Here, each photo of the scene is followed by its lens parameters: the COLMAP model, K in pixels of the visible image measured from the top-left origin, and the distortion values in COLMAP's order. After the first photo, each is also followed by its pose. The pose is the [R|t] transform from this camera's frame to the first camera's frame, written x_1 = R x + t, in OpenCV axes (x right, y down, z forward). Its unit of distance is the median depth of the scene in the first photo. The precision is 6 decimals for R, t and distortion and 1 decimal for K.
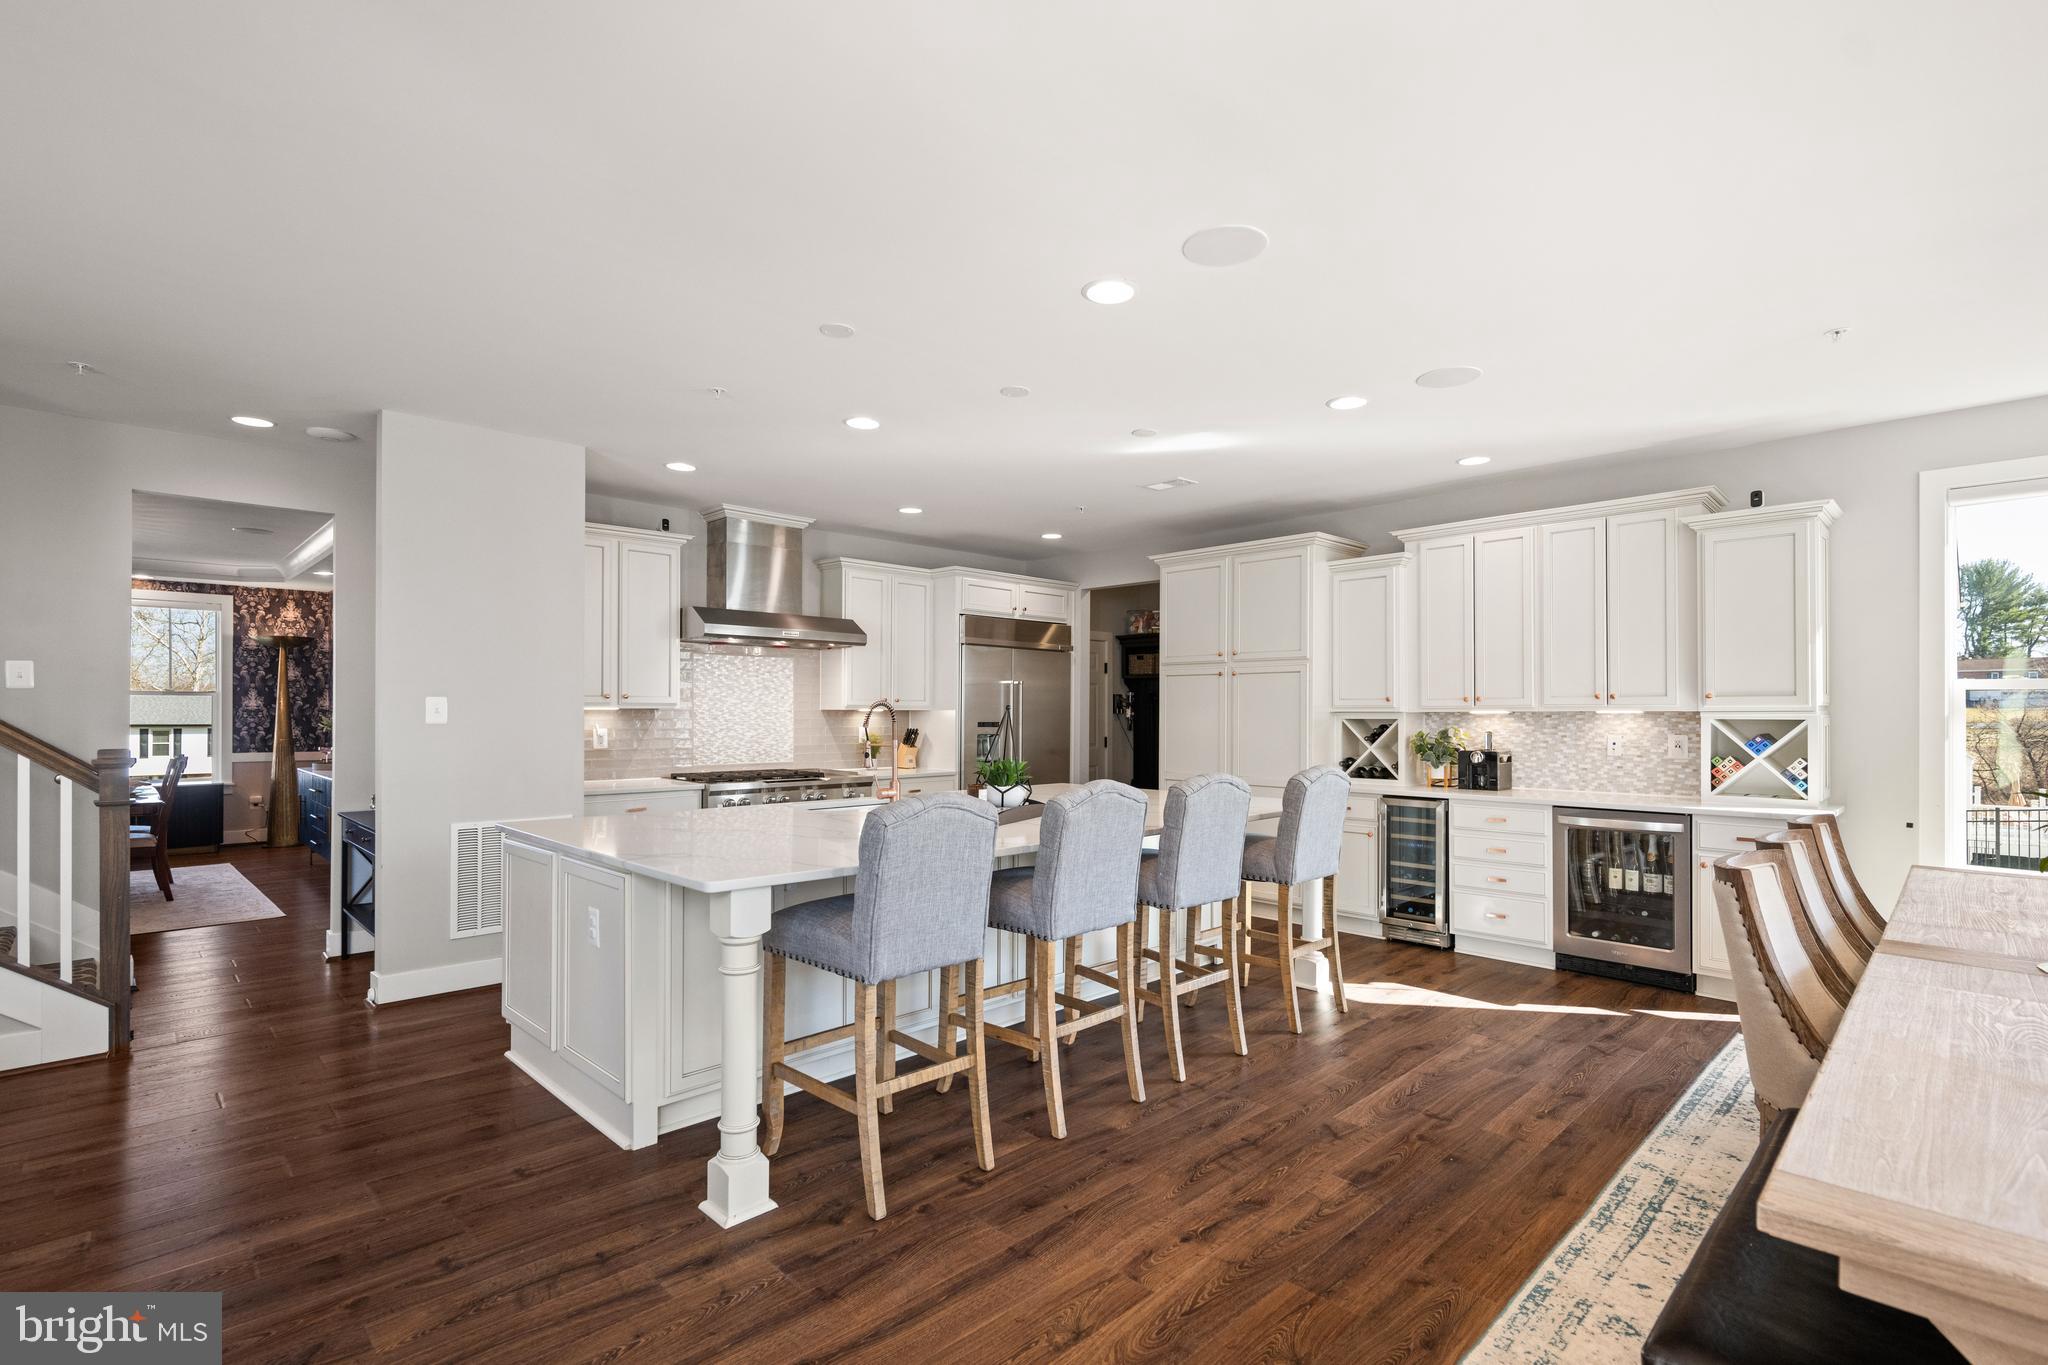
lens RADIAL K [[954.9, 0, 1028.0], [0, 954.9, 707.1], [0, 0, 1]] dist [0.002856, 0.000035]
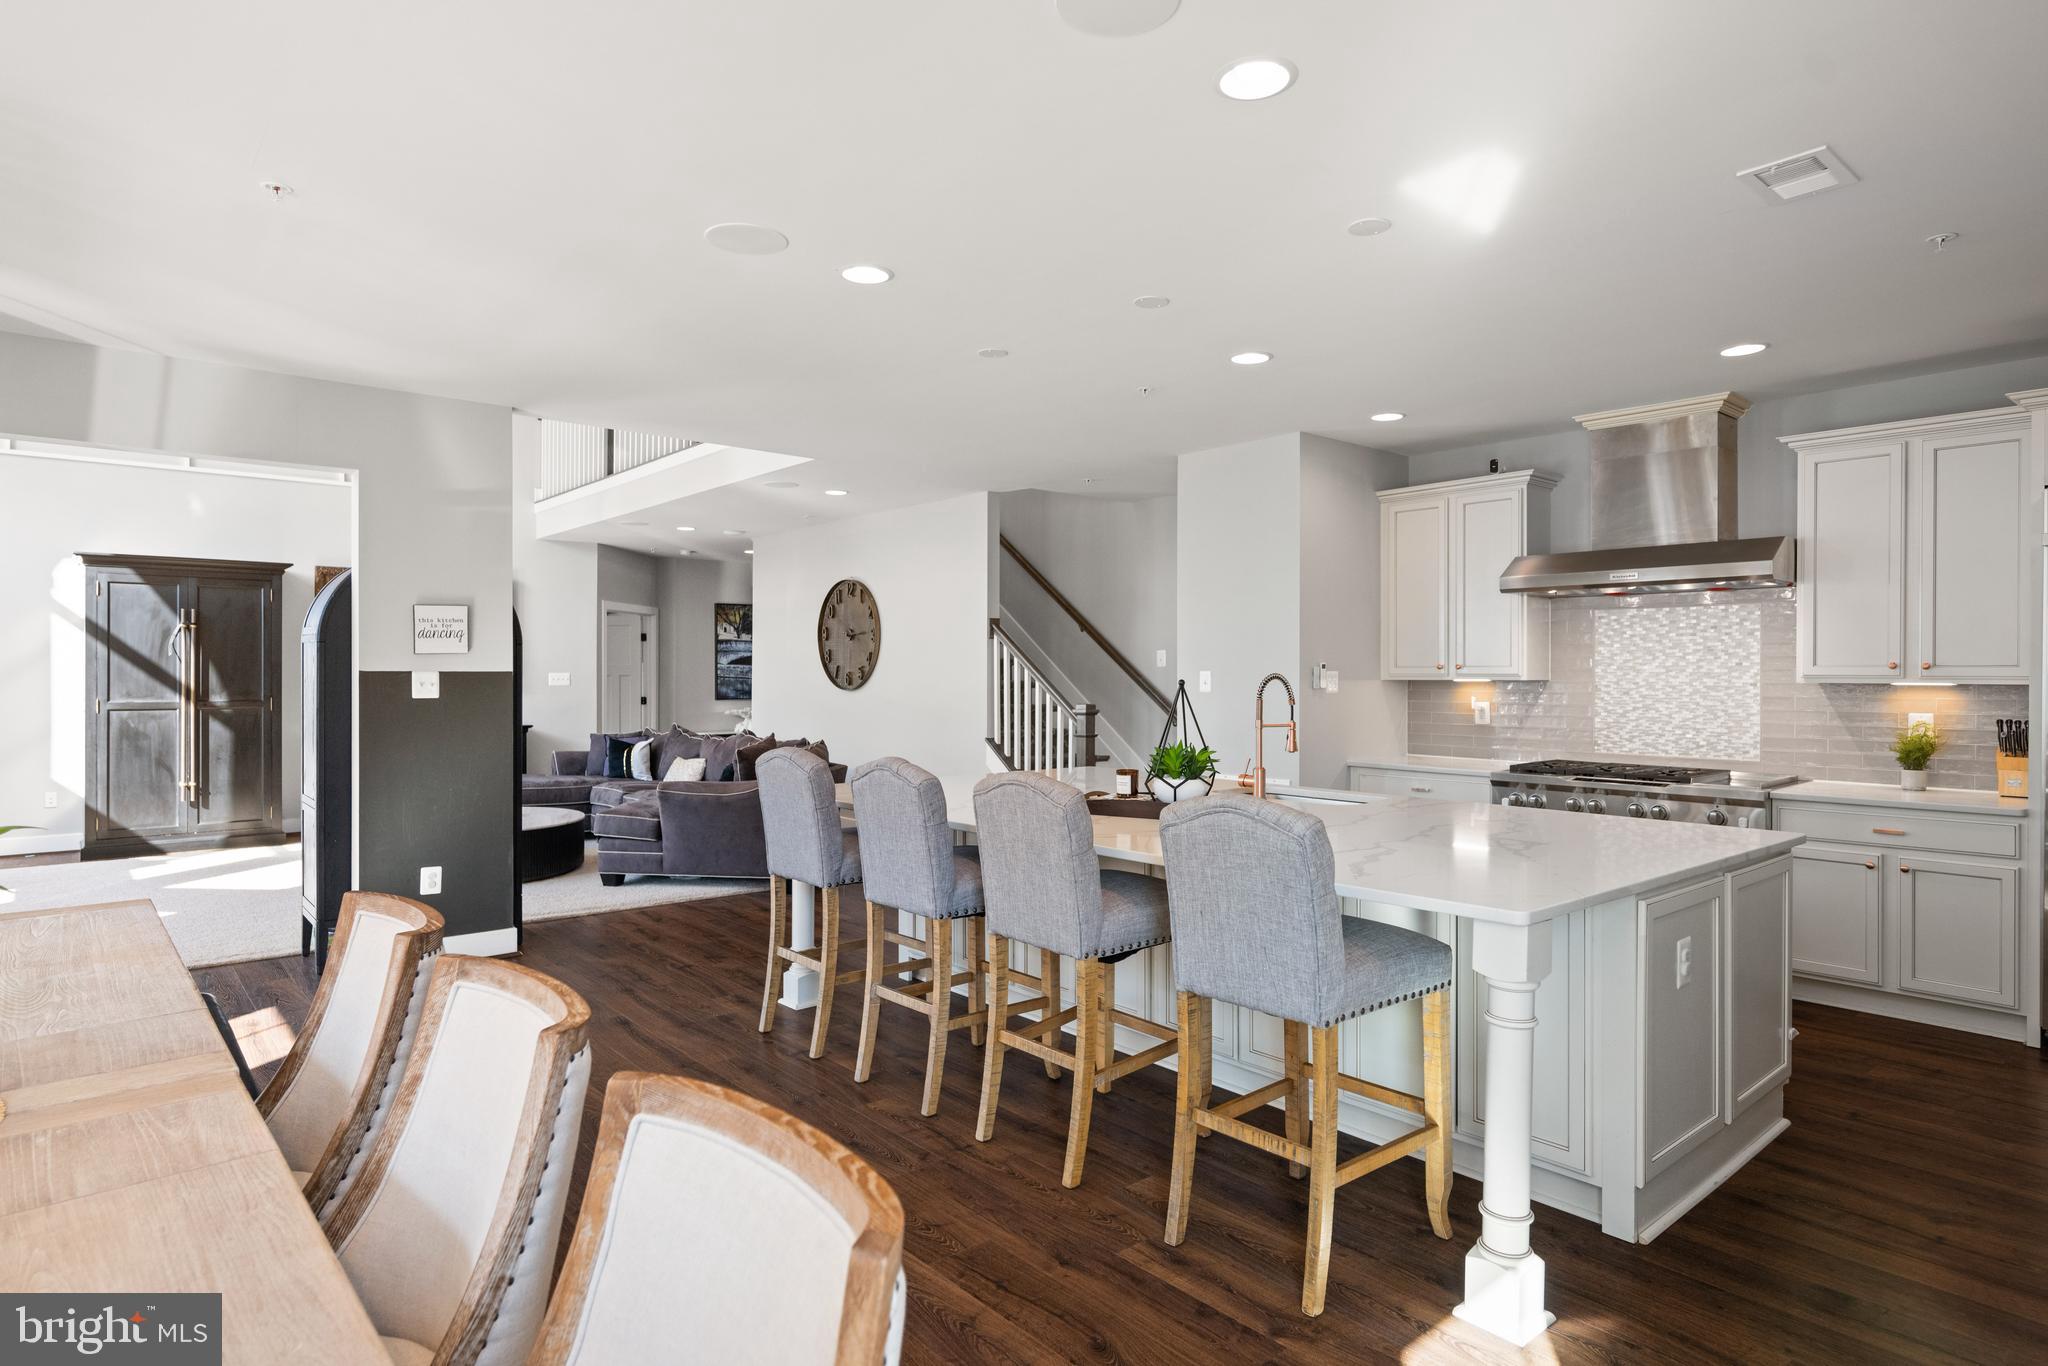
lens RADIAL K [[1123.5, 0, 1022.6], [0, 1123.5, 677.2], [0, 0, 1]] dist [0.000629, -0.000675]
pose [[-0.063422, 0.000724, -0.997987, 0.727039], [0.004392, 0.999990, 0.000446, -0.004233], [0.997977, -0.004355, -0.063425, 0.712449]]
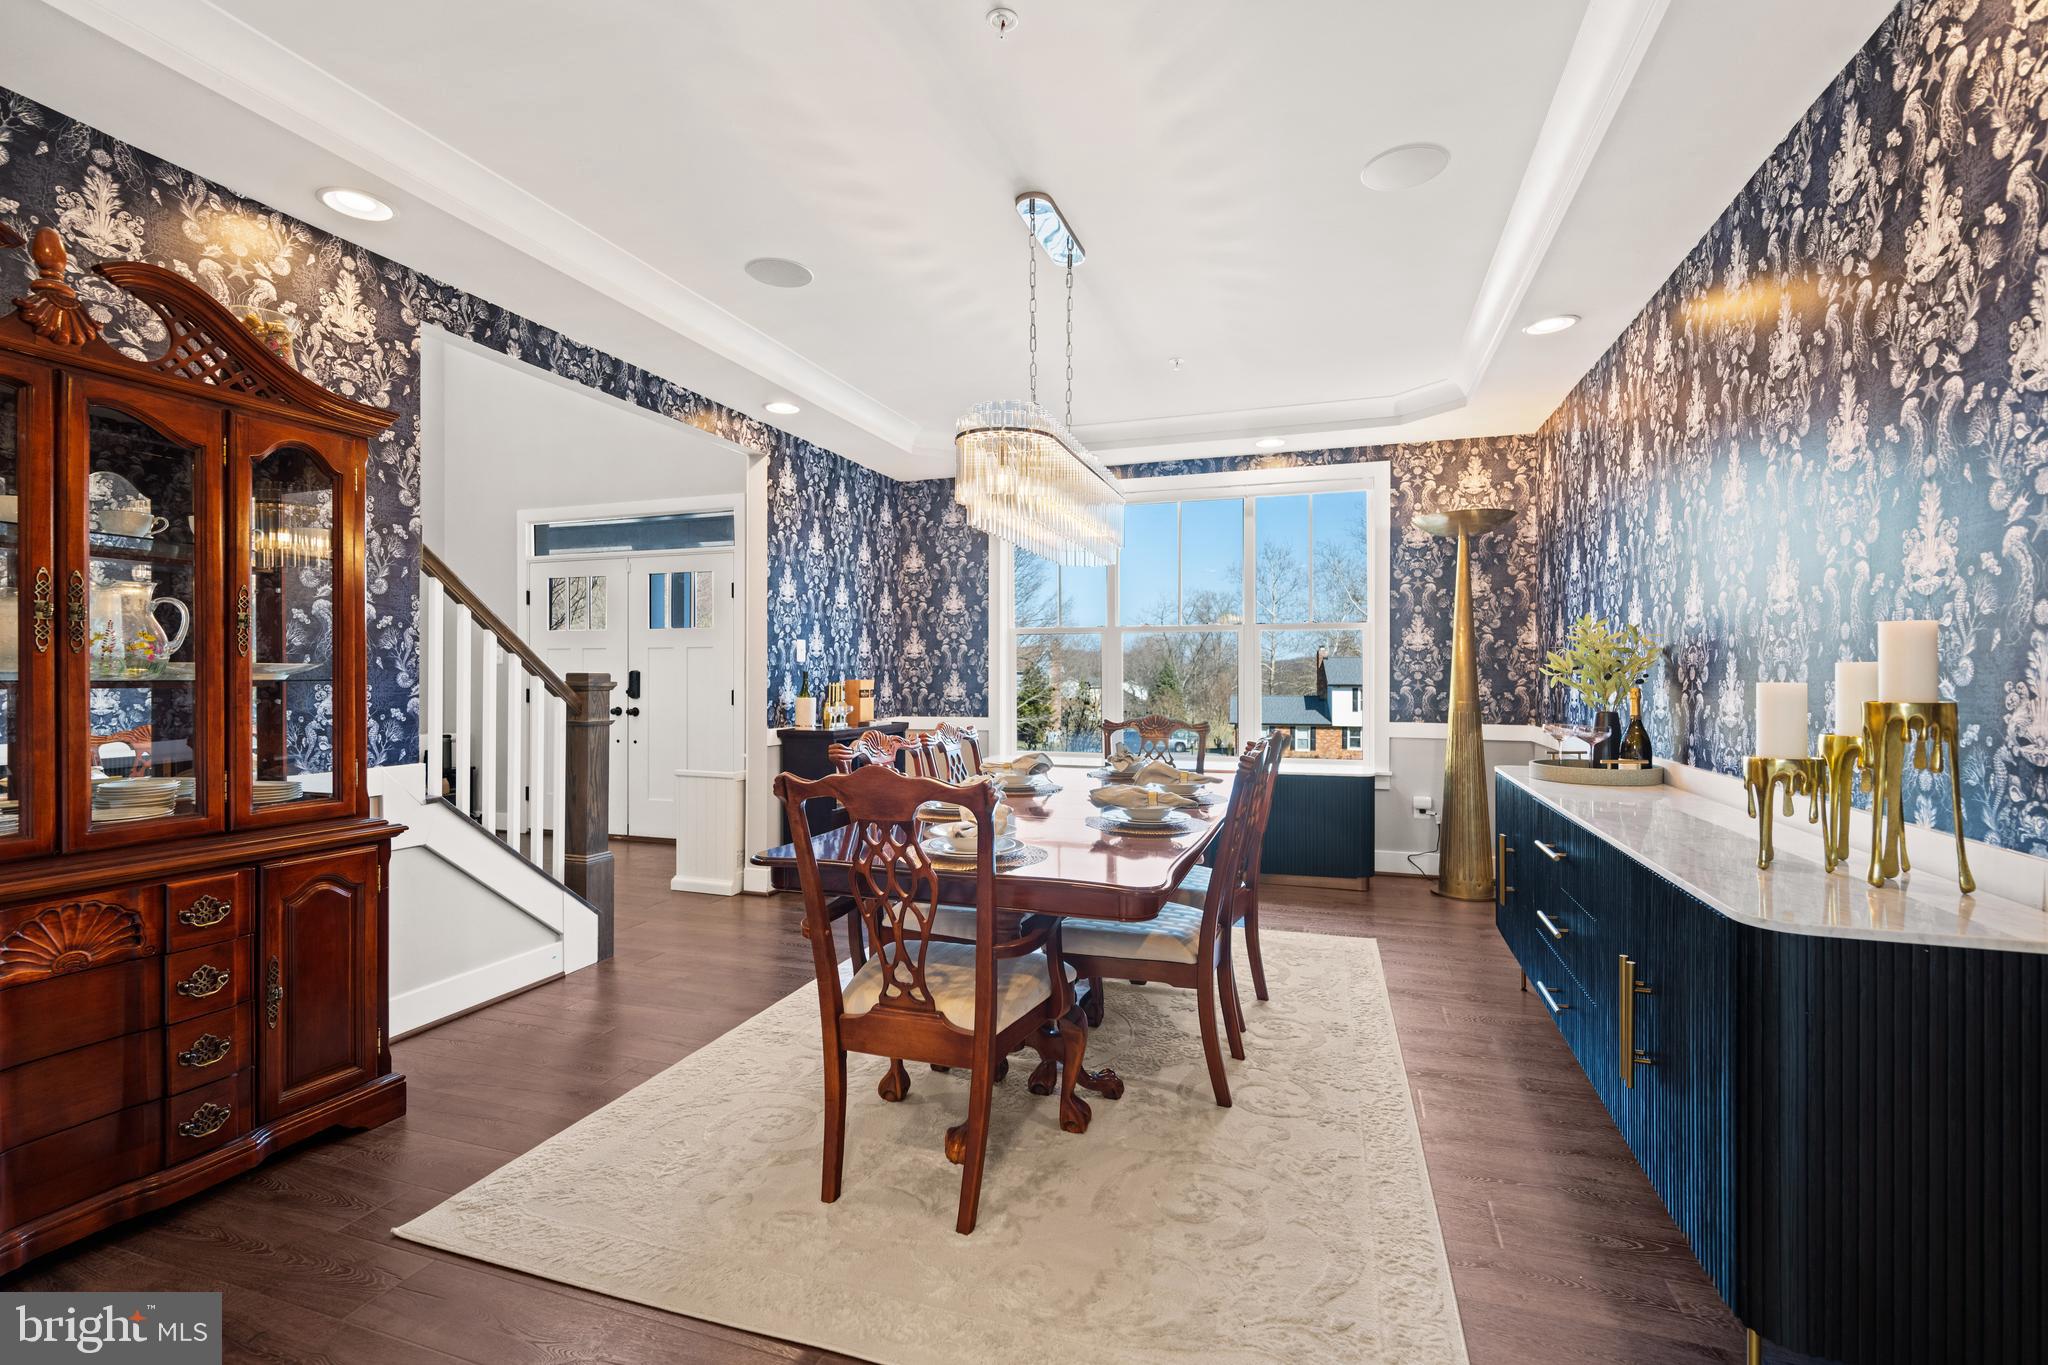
lens RADIAL K [[954.9, 0, 993.0], [0, 954.9, 683.7], [0, 0, 1]] dist [0.002856, 0.000035]
pose [[0.430817, -0.000969, -0.902439, -0.690236], [0.000924, 0.999999, -0.000632, 0.041692], [0.902439, -0.000562, 0.430817, 0.898386]]
